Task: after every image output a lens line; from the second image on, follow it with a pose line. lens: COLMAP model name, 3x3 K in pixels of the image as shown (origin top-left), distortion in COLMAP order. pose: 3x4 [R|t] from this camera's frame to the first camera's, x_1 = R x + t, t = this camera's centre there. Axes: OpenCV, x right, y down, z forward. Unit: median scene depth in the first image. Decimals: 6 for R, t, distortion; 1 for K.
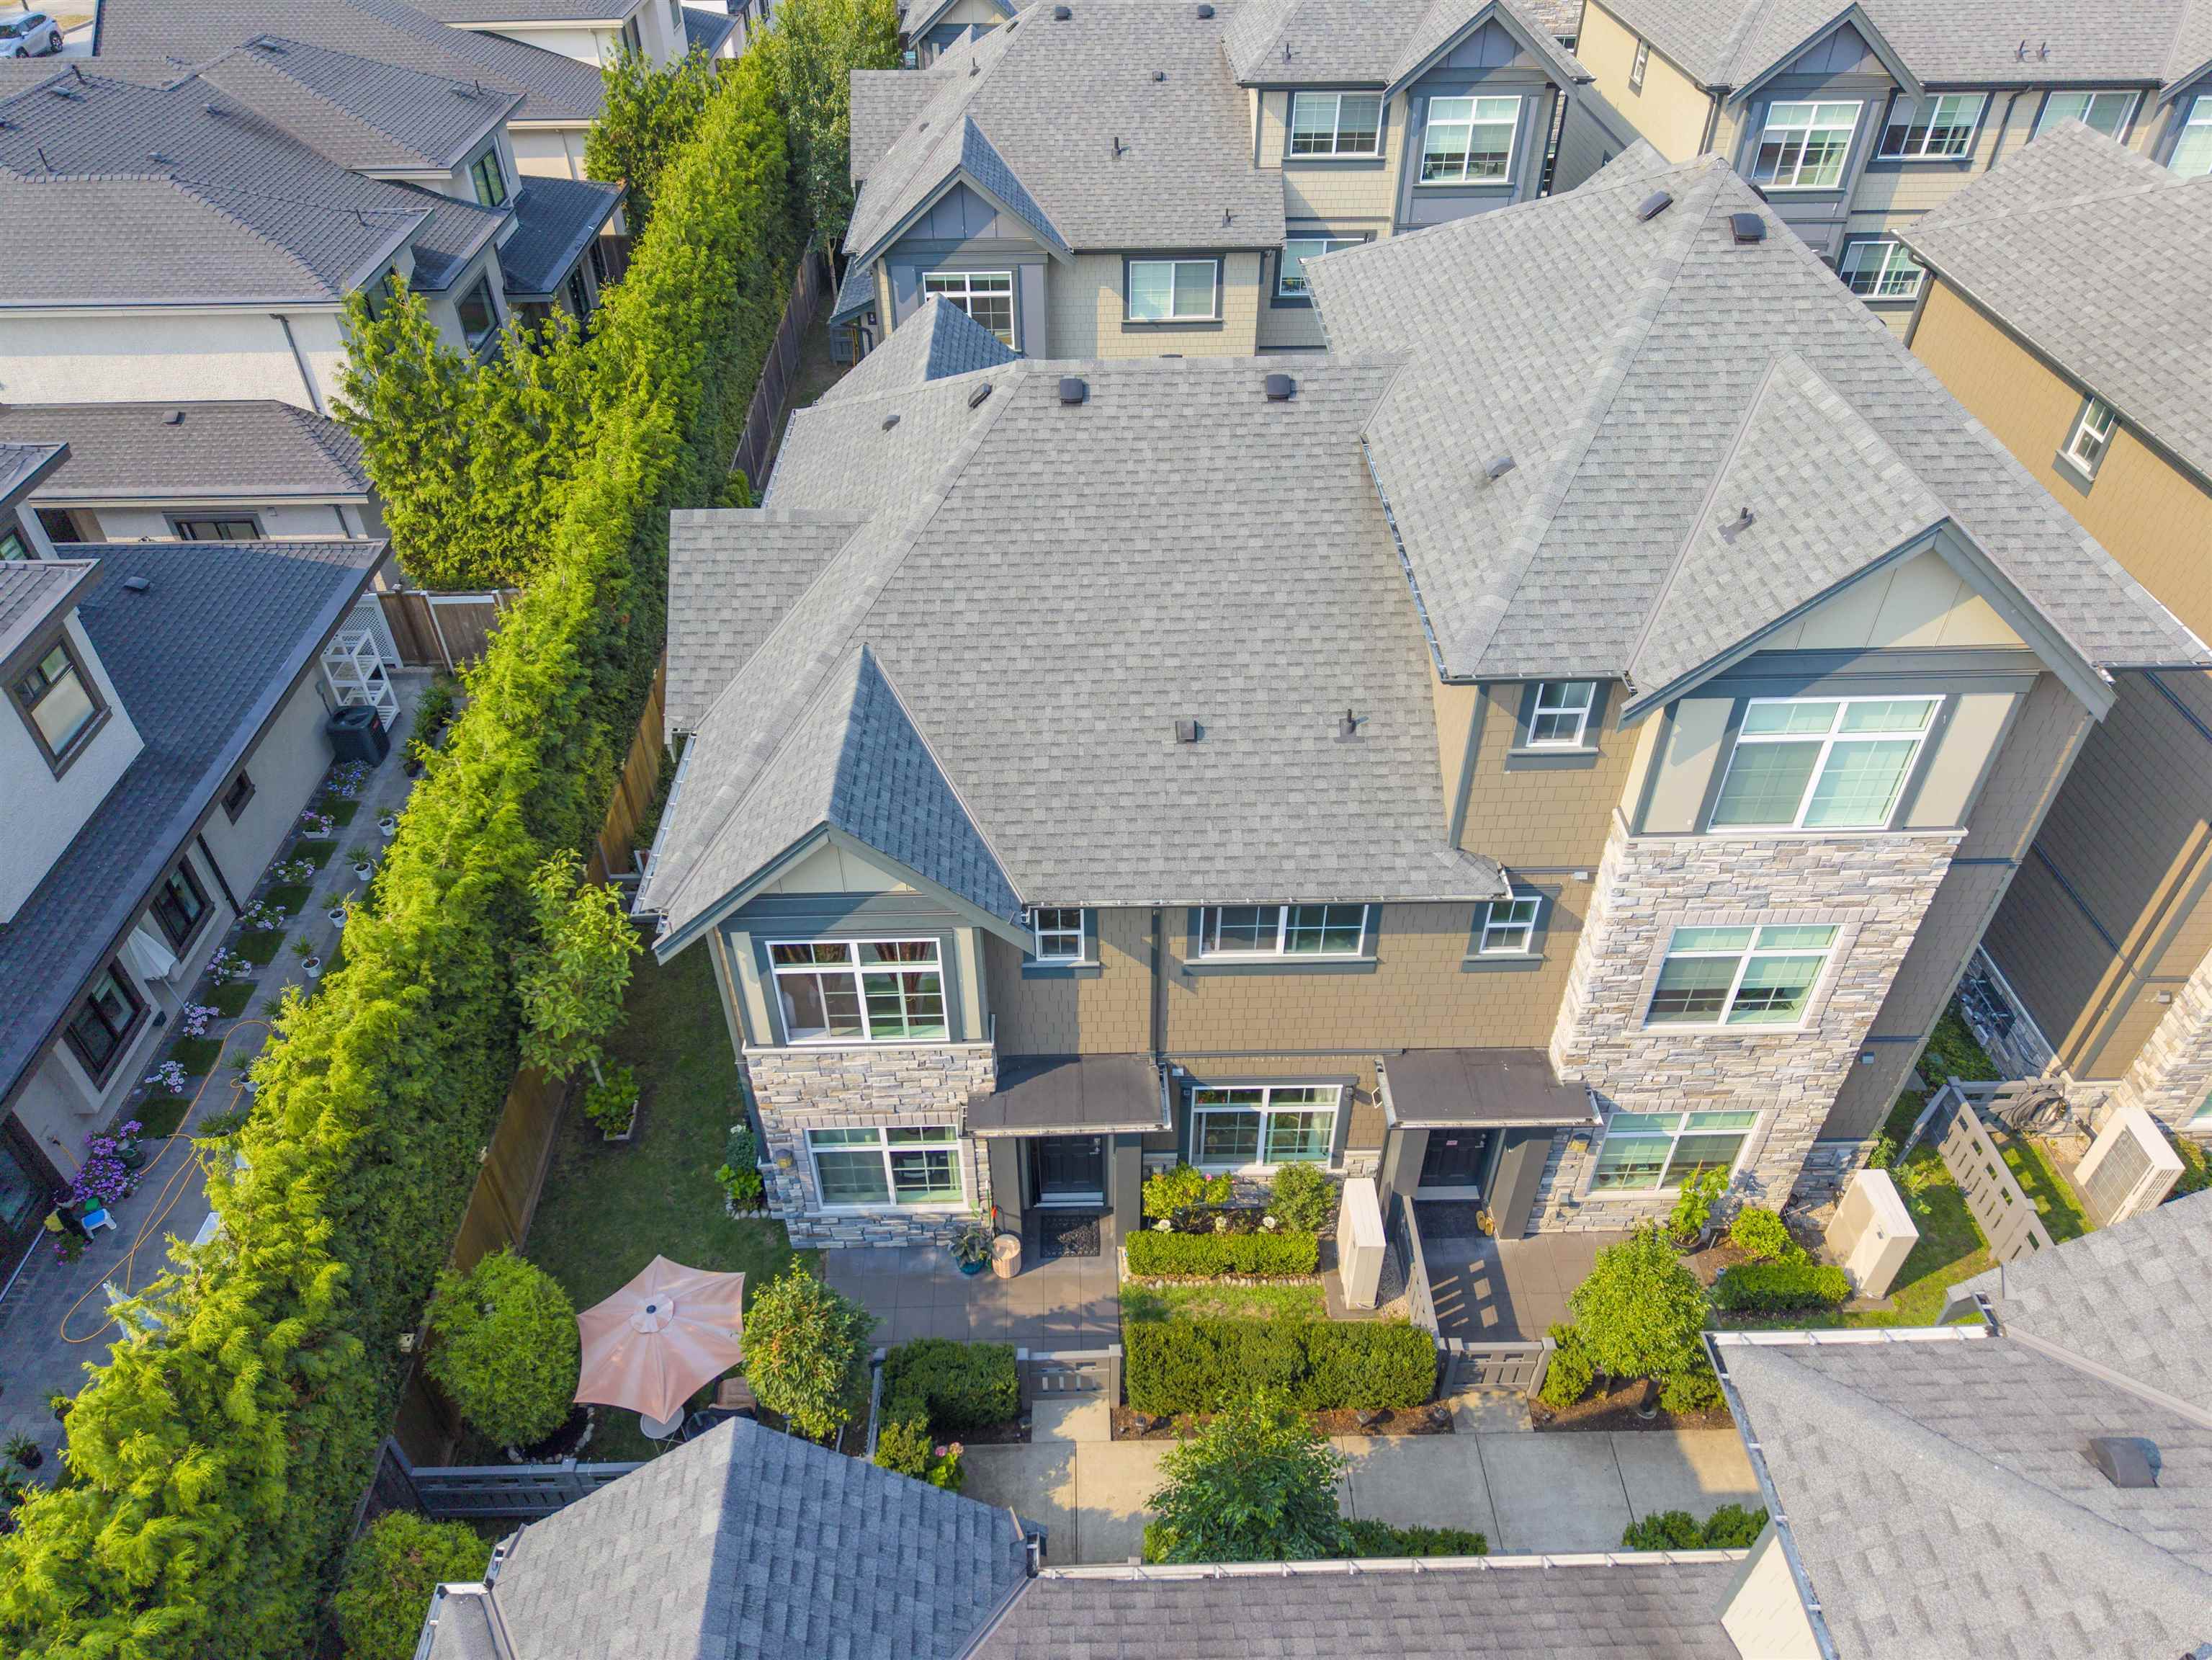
lens RADIAL K [[1498.4, 0, 1101.4], [0, 1498.4, 838.3], [0, 0, 1]] dist [0.009687, -0.011596]
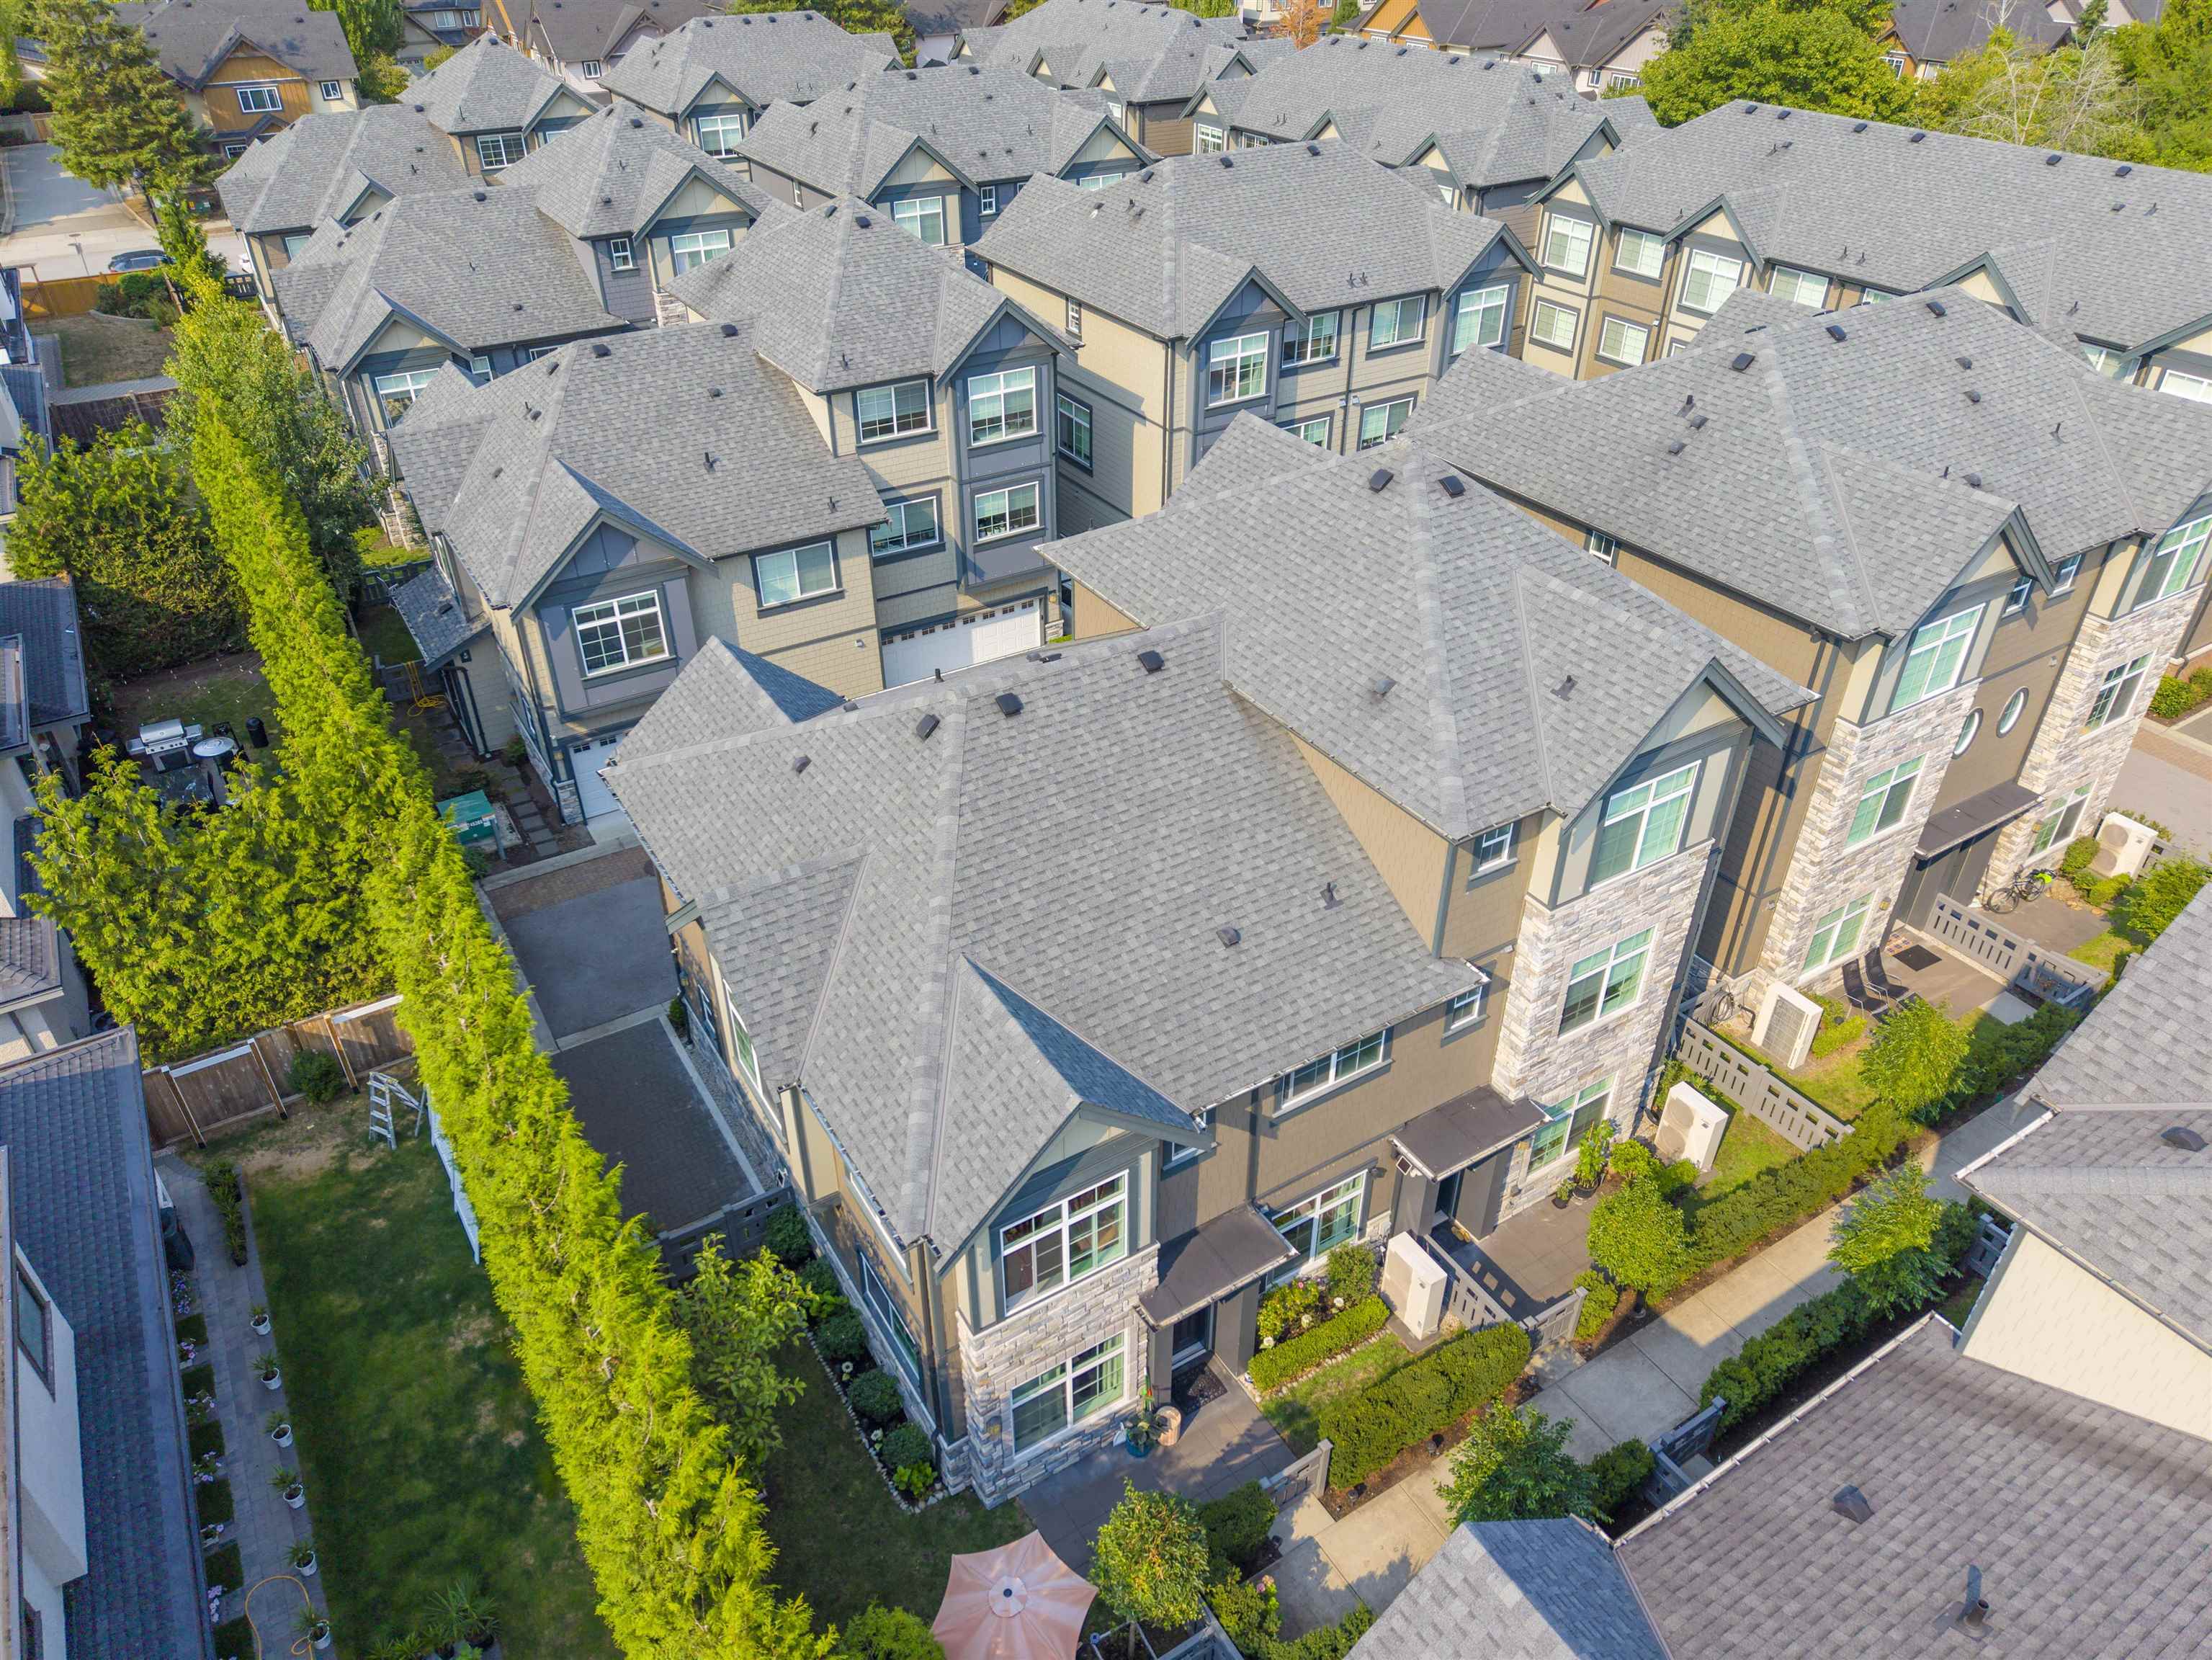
lens RADIAL K [[1498.4, 0, 1104.6], [0, 1498.4, 827.4], [0, 0, 1]] dist [0.009687, -0.011596]
pose [[0.859640, -0.281760, 0.426182, -0.310894], [0.325335, 0.945077, -0.031409, -0.088964], [-0.393925, 0.165652, 0.904092, -0.062526]]
